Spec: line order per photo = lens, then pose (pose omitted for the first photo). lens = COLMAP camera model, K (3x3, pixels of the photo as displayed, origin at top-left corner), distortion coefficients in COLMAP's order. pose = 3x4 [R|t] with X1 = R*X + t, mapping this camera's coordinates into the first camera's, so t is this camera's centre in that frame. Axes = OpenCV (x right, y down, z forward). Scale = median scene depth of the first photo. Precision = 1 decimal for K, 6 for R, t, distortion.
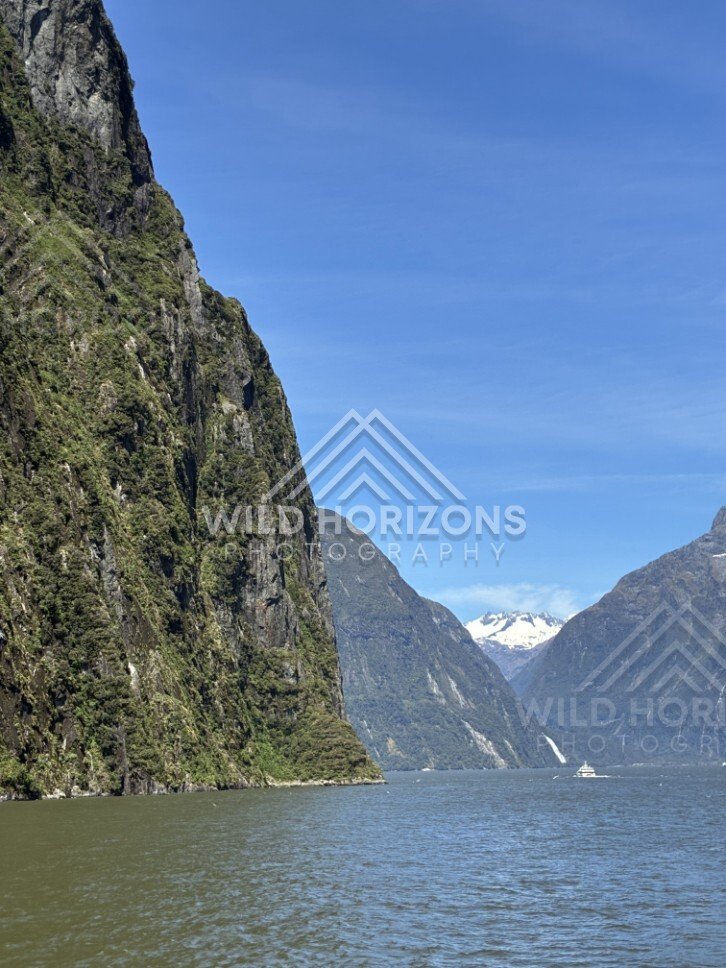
lens RADIAL K [[2093.6, 0, 366.2], [0, 2093.6, 460.5], [0, 0, 1]] dist [0.331878, -2.138594]
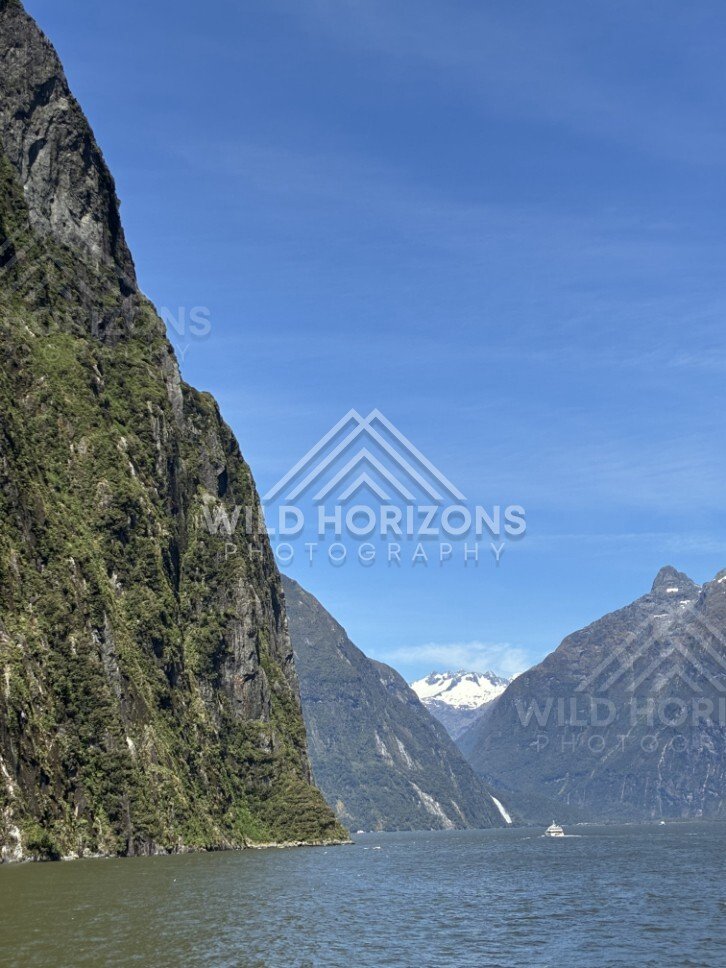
lens RADIAL K [[2093.6, 0, 366.2], [0, 2093.6, 460.5], [0, 0, 1]] dist [0.331878, -2.138594]
pose [[0.999636, -0.003229, 0.026774, -0.013363], [0.003982, 0.999596, -0.028132, -0.015042], [-0.026673, 0.028229, 0.999246, -0.101015]]
